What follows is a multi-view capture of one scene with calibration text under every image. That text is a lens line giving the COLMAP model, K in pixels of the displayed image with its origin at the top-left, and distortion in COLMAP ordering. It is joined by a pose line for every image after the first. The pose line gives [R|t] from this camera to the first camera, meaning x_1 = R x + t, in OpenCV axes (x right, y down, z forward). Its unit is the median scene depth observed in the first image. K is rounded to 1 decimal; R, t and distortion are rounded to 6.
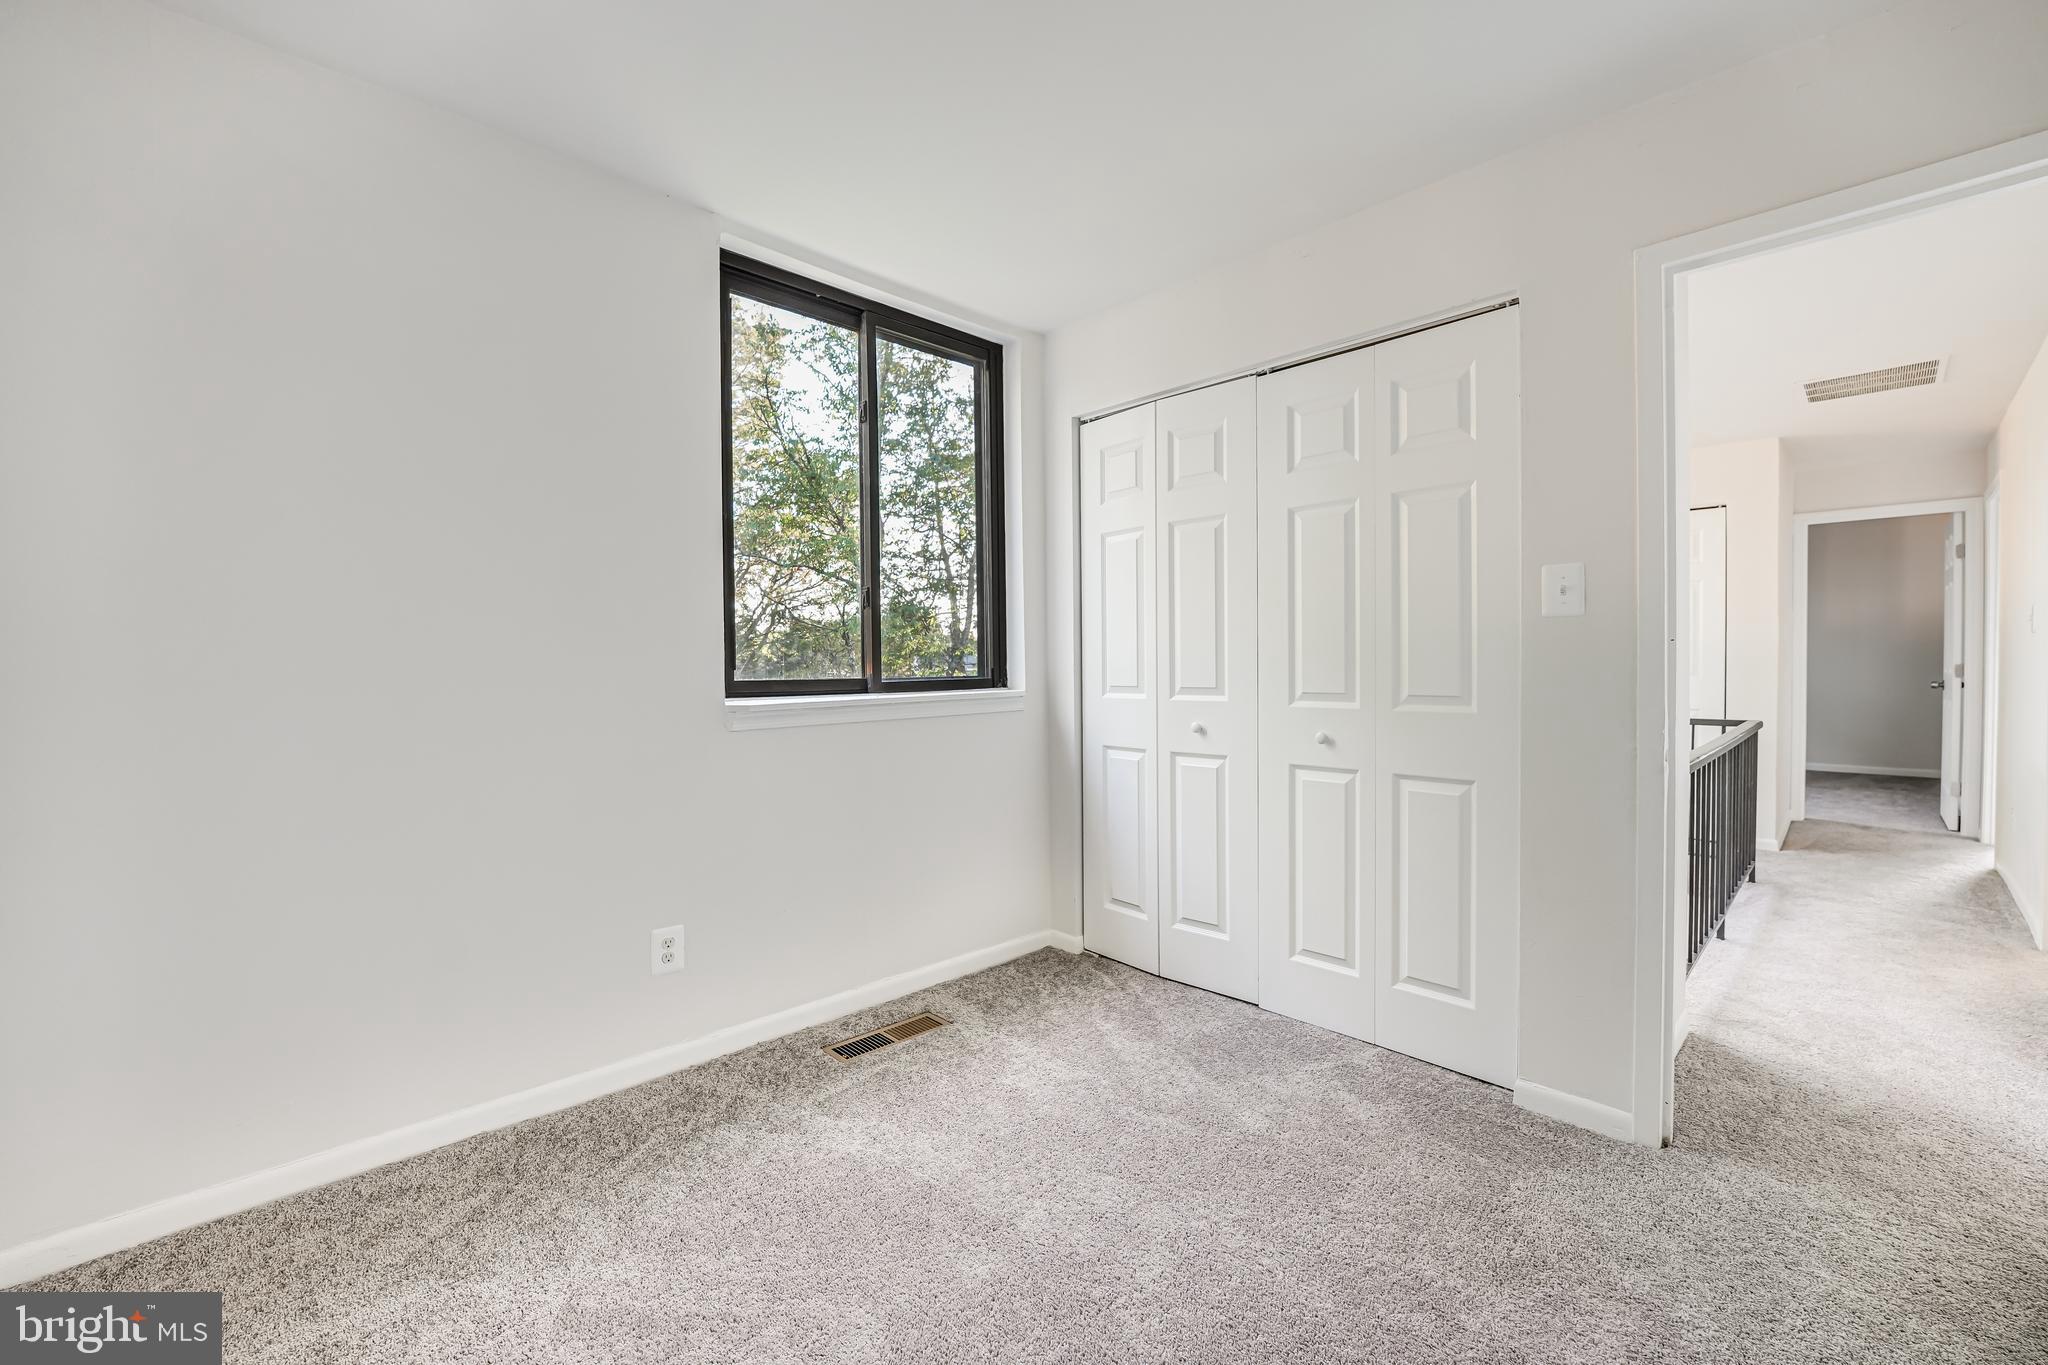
lens RADIAL K [[830.6, 0, 1024.8], [0, 830.6, 677.0], [0, 0, 1]] dist [-0.020081, 0.000113]
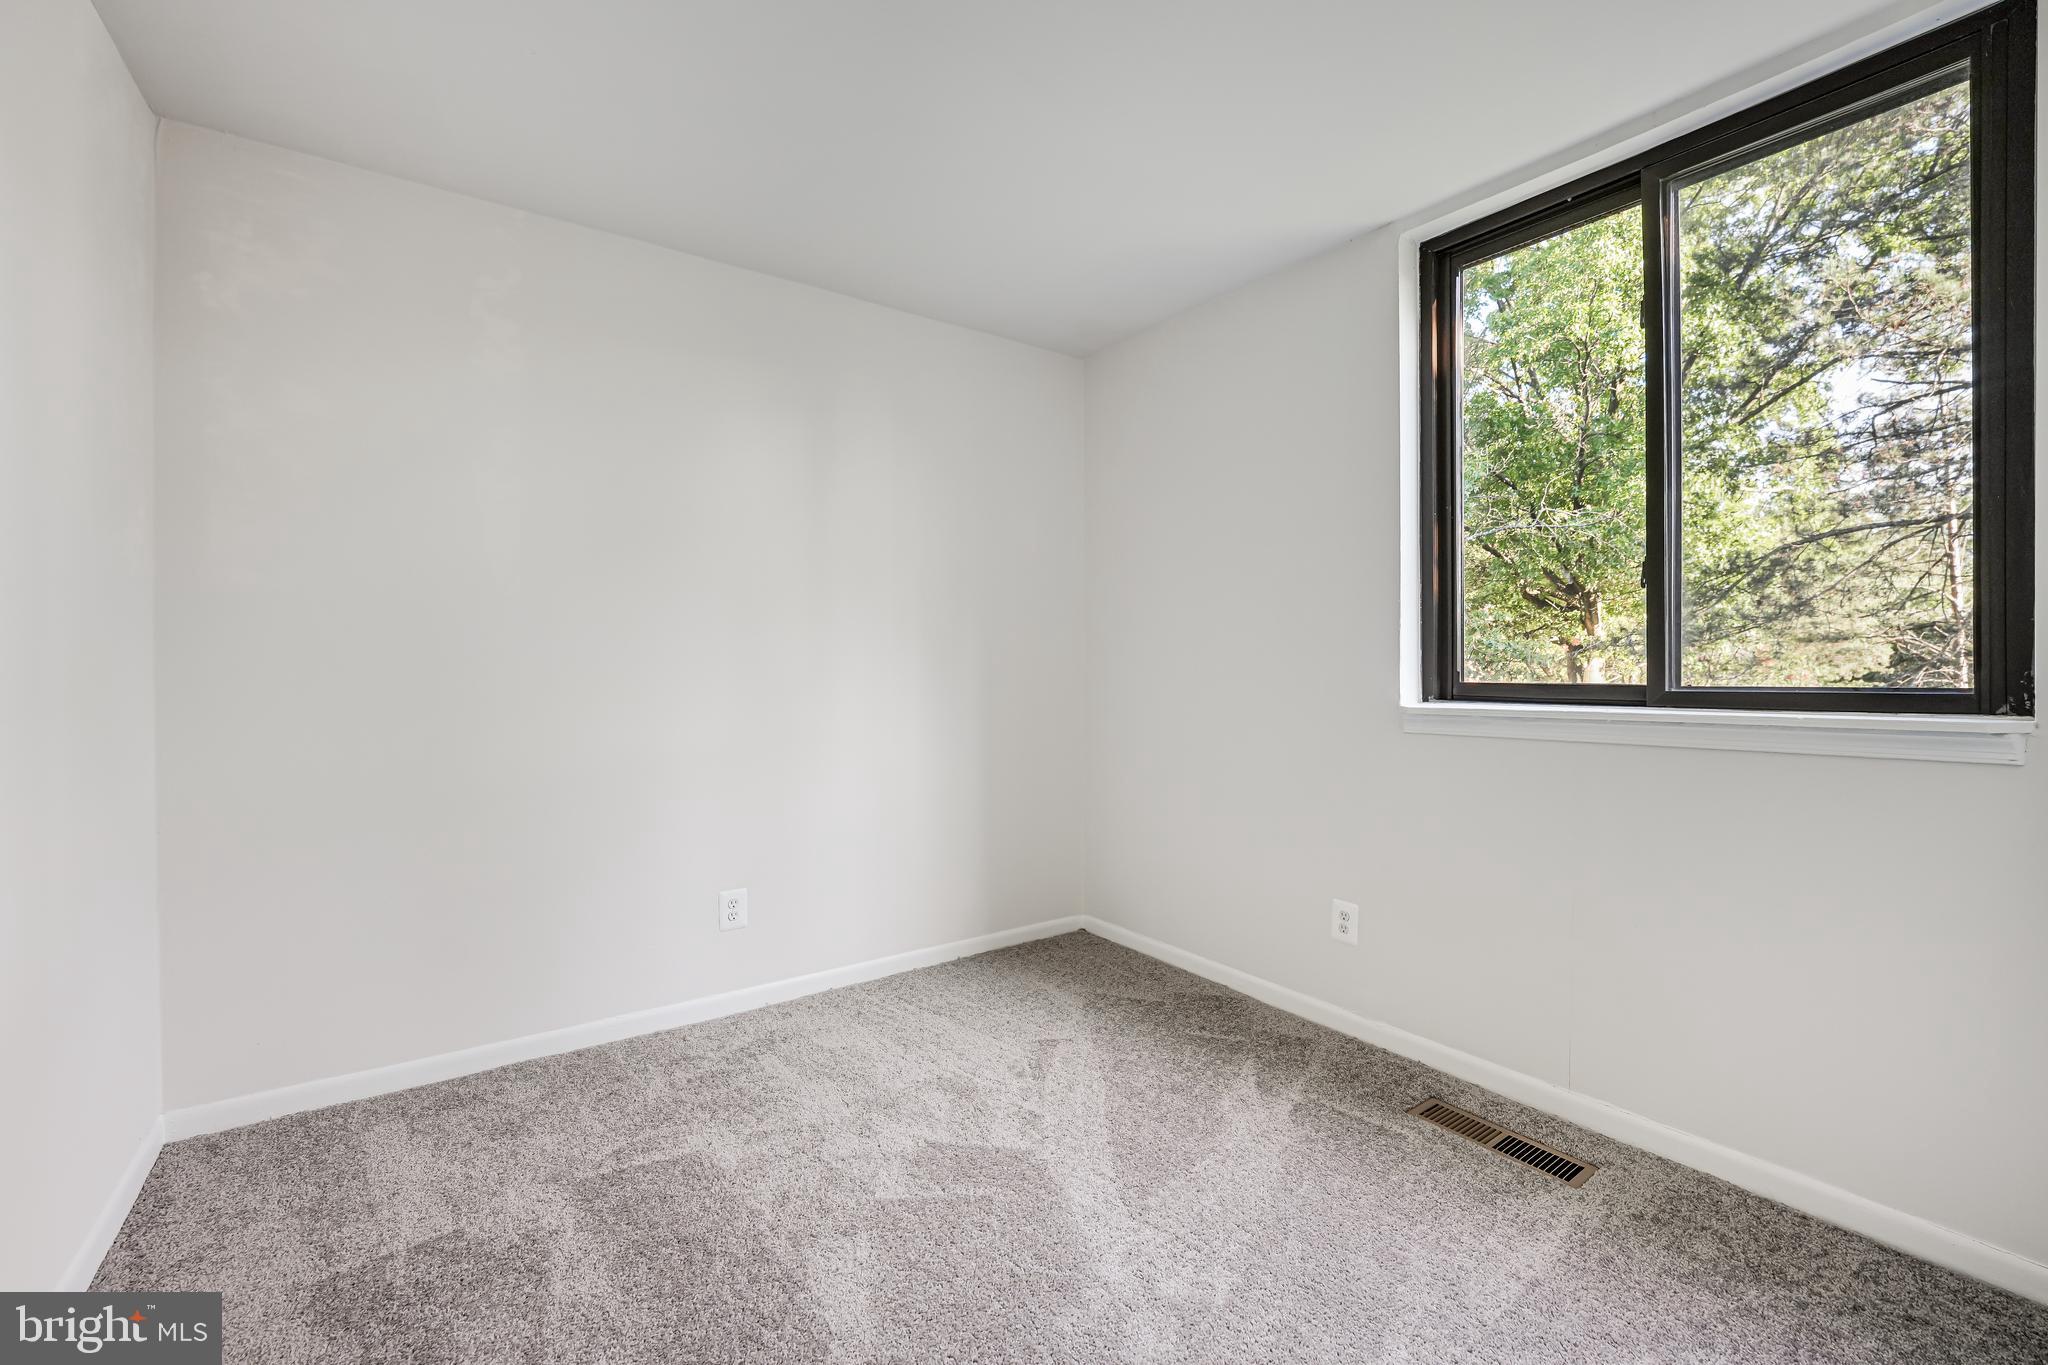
lens RADIAL K [[830.6, 0, 1024.8], [0, 830.6, 677.0], [0, 0, 1]] dist [-0.020081, 0.000113]
pose [[-0.133984, 0.017458, -0.990830, 0.726874], [-0.010357, 0.999766, 0.019016, -0.016891], [0.990929, 0.012810, -0.133771, 0.717757]]
